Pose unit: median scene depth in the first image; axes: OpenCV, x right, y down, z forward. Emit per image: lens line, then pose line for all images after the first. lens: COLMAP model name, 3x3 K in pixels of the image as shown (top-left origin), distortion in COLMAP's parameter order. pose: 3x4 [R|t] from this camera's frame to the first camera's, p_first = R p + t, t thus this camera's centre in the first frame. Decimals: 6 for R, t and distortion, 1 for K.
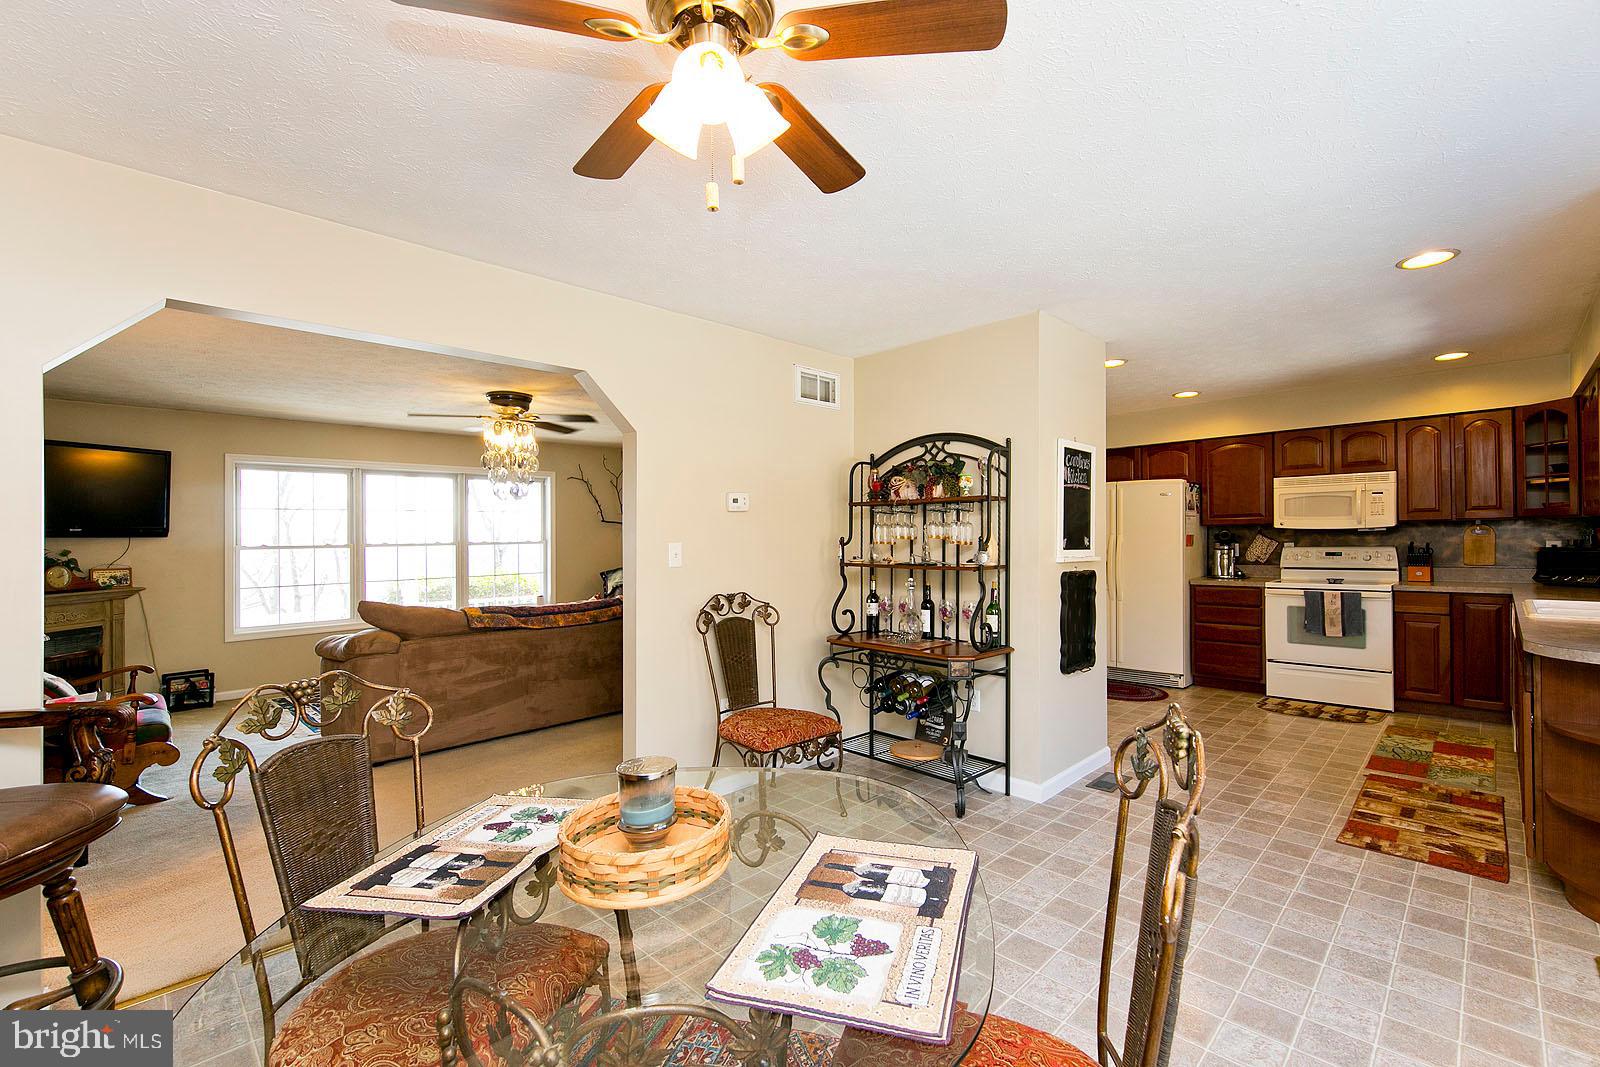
lens RADIAL K [[687.1, 0, 817.2], [0, 687.1, 543.5], [0, 0, 1]] dist [0.006807, -0.002378]
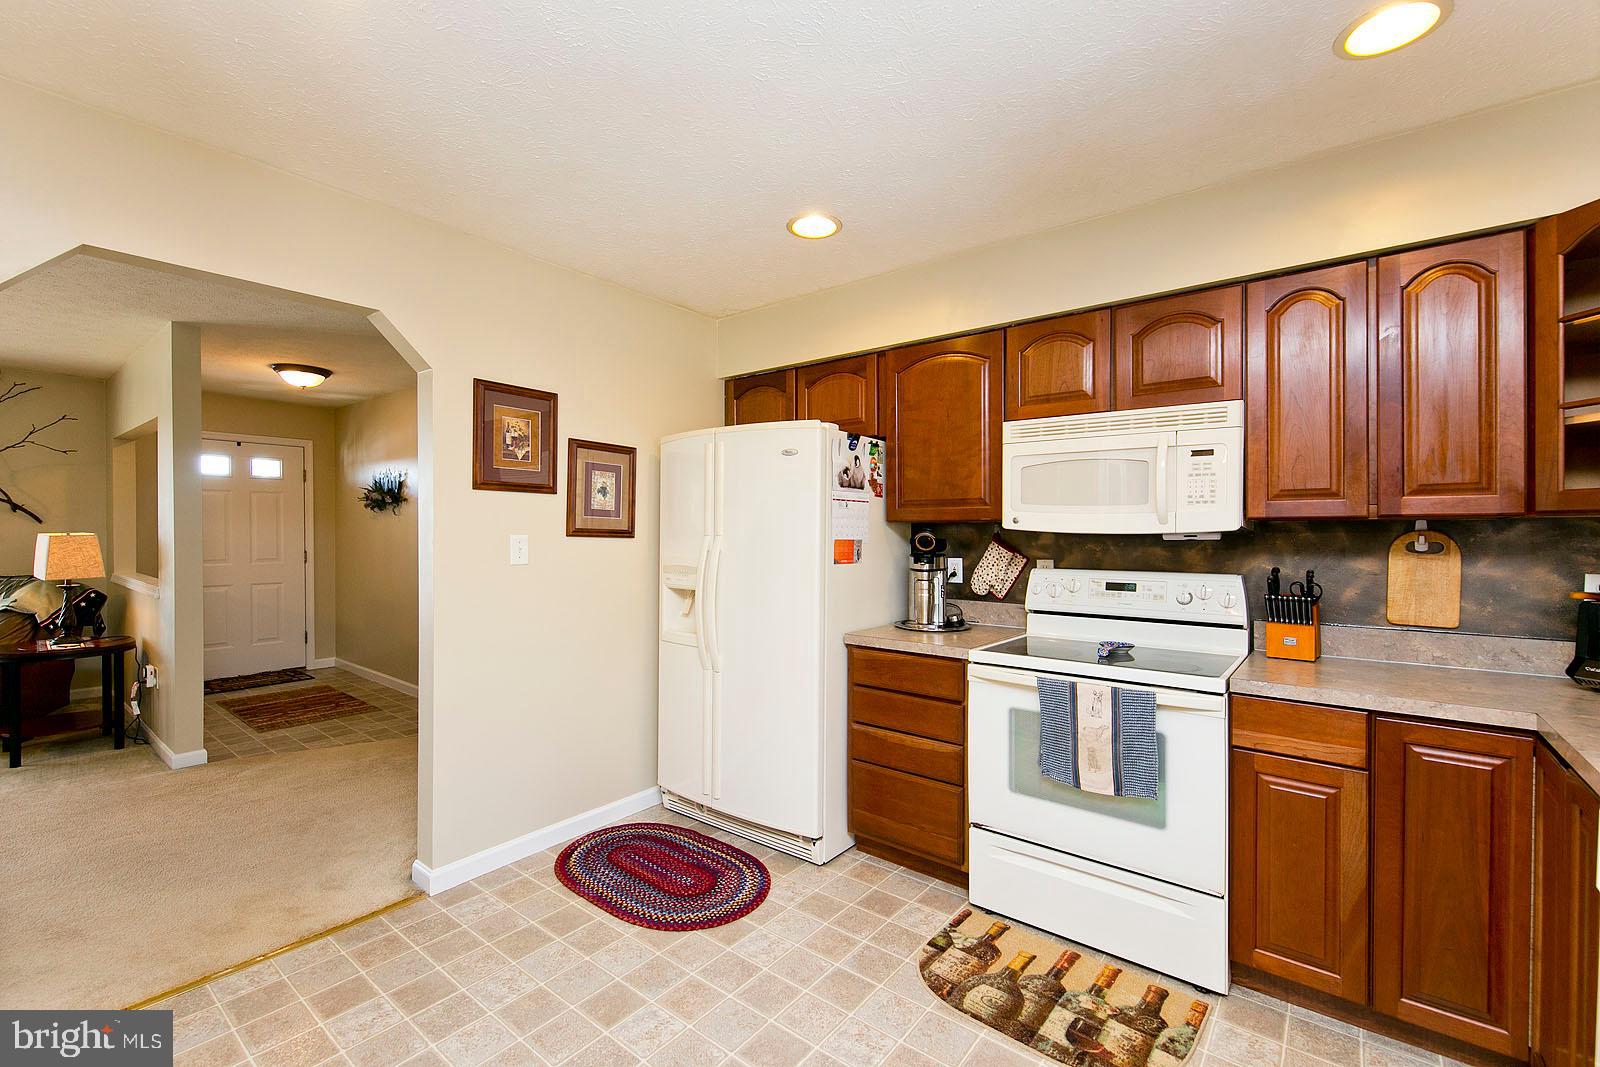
lens RADIAL K [[687.1, 0, 784.2], [0, 687.1, 536.2], [0, 0, 1]] dist [0.006807, -0.002378]
pose [[0.996129, 0.018335, 0.085970, 0.527696], [-0.017883, 0.999822, -0.006023, -0.013631], [-0.086065, 0.004463, 0.996280, 0.607259]]
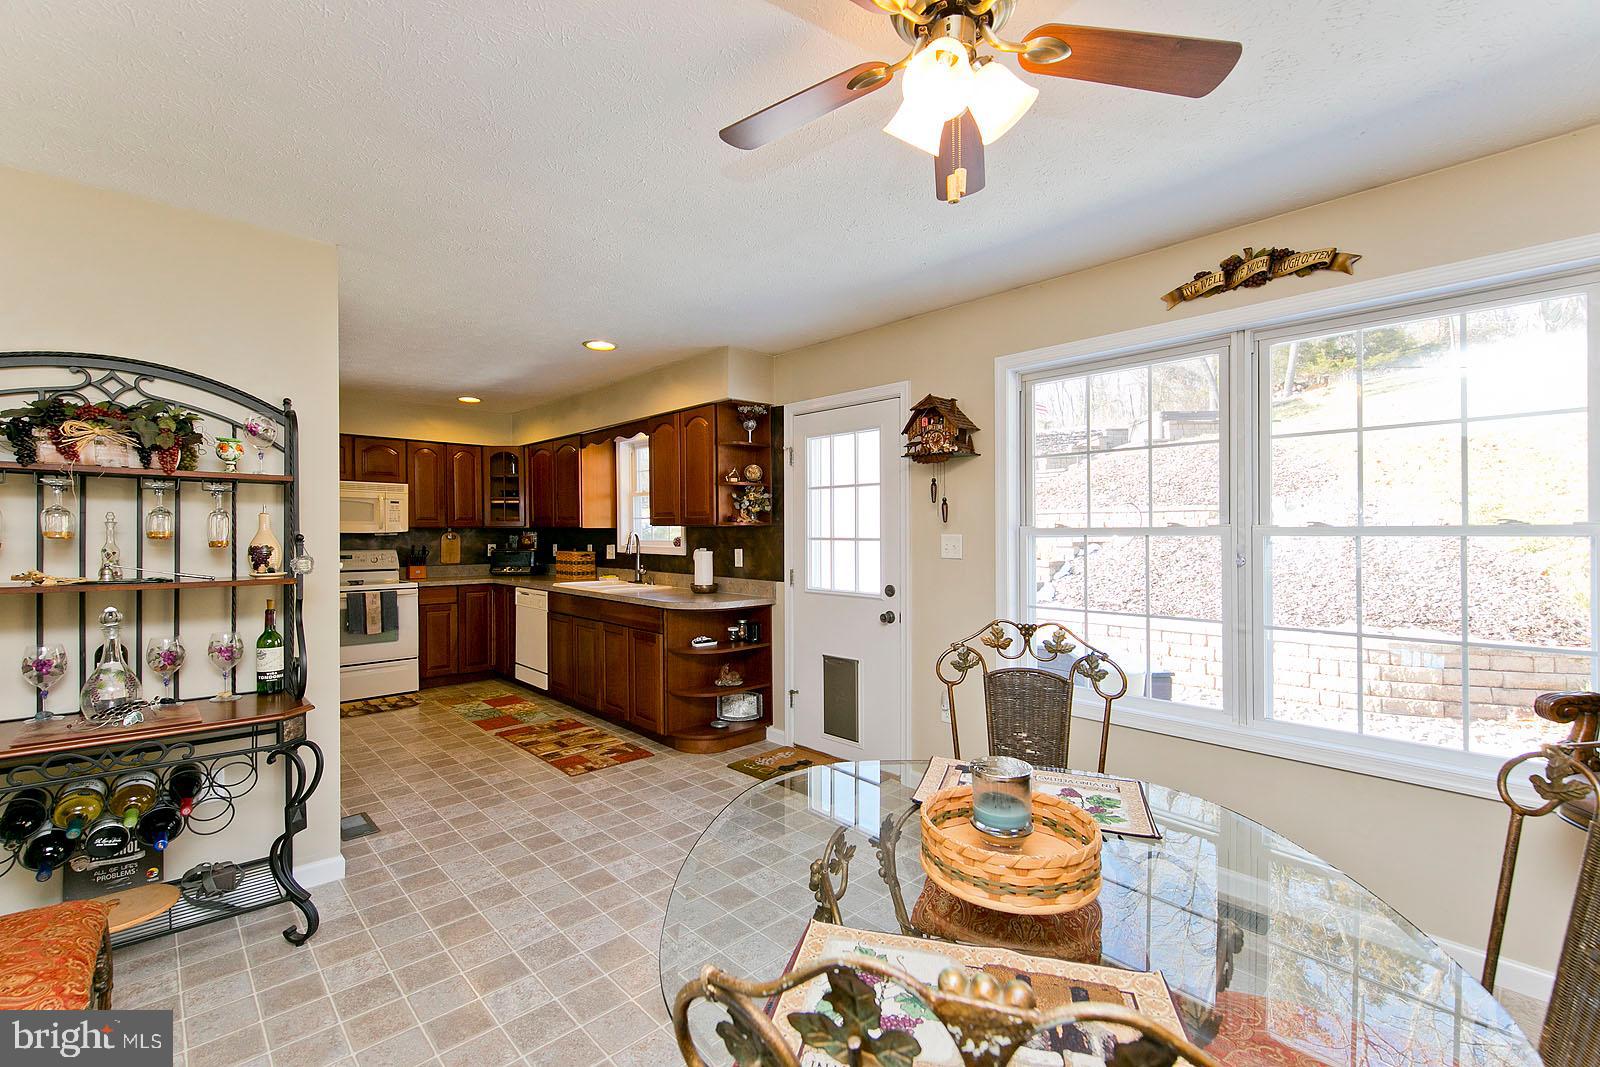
lens RADIAL K [[687.1, 0, 800.6], [0, 687.1, 538.7], [0, 0, 1]] dist [0.006807, -0.002378]
pose [[0.024018, 0.009027, 0.999671, -0.305545], [0.006788, 0.999935, -0.009193, 0.002123], [-0.999688, 0.007007, 0.023955, 0.314926]]
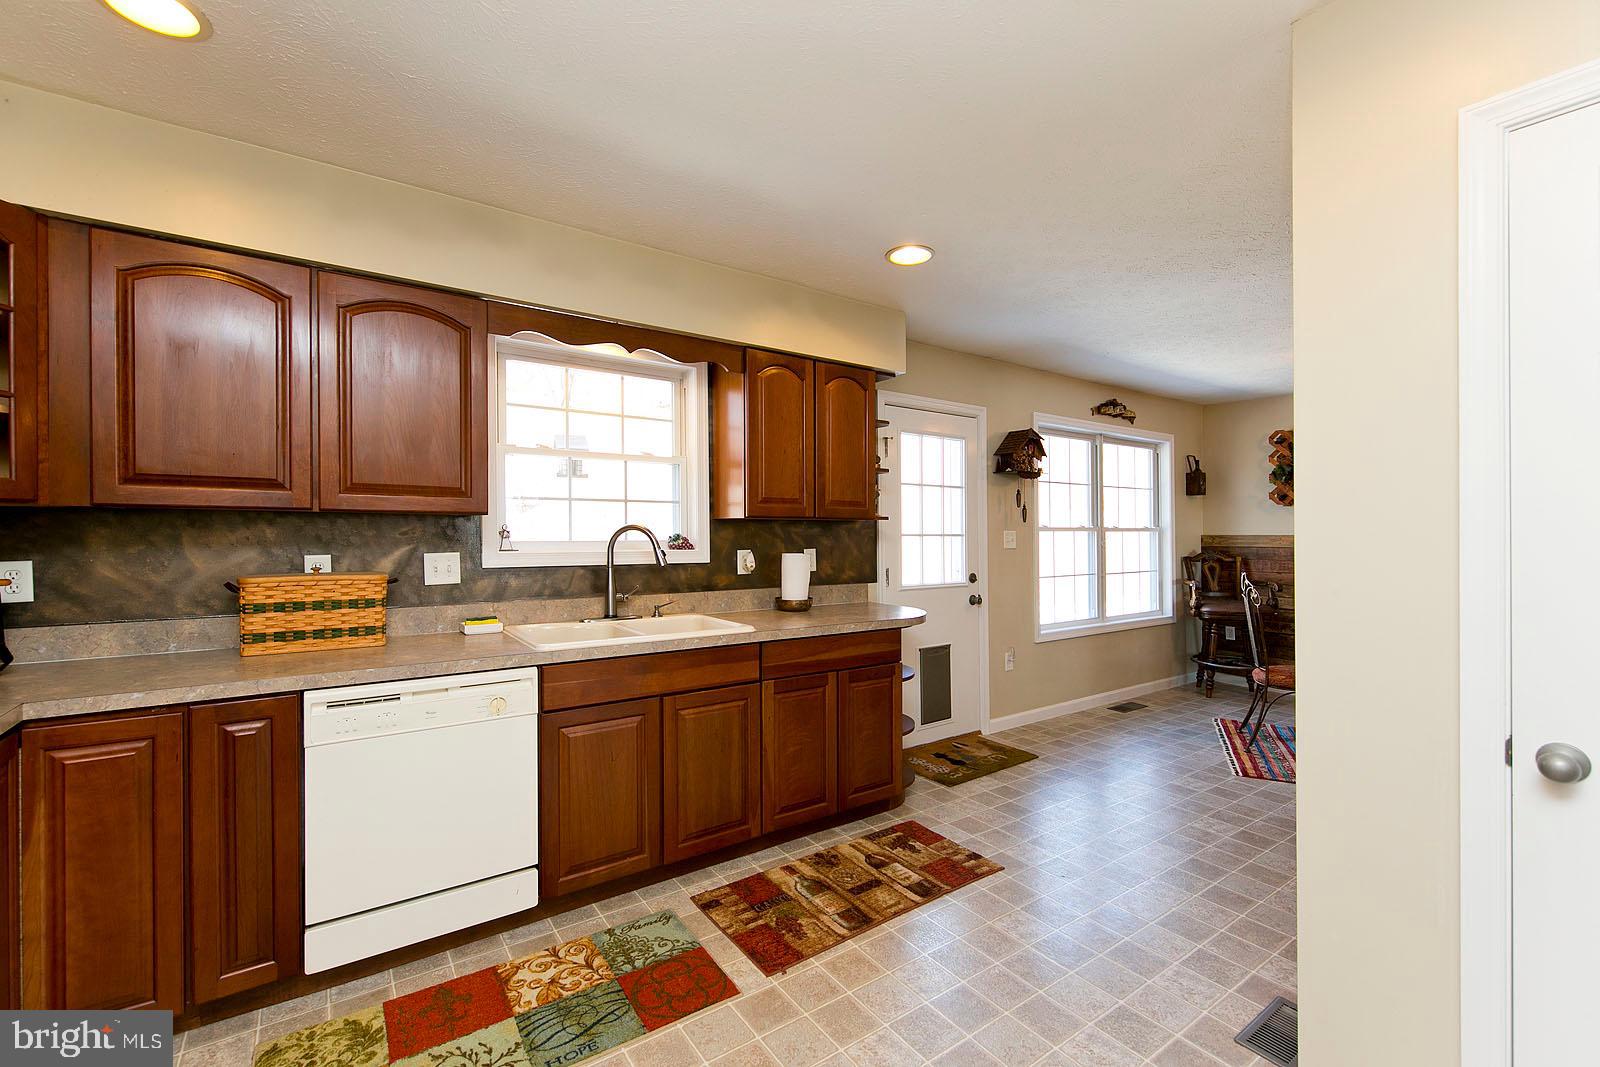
lens RADIAL K [[687.1, 0, 803.3], [0, 687.1, 532.6], [0, 0, 1]] dist [0.006807, -0.002378]
pose [[-0.987949, 0.012755, 0.154251, 0.506871], [0.013953, 0.999880, 0.006686, -0.015289], [-0.154147, 0.008757, -0.988009, 1.135105]]
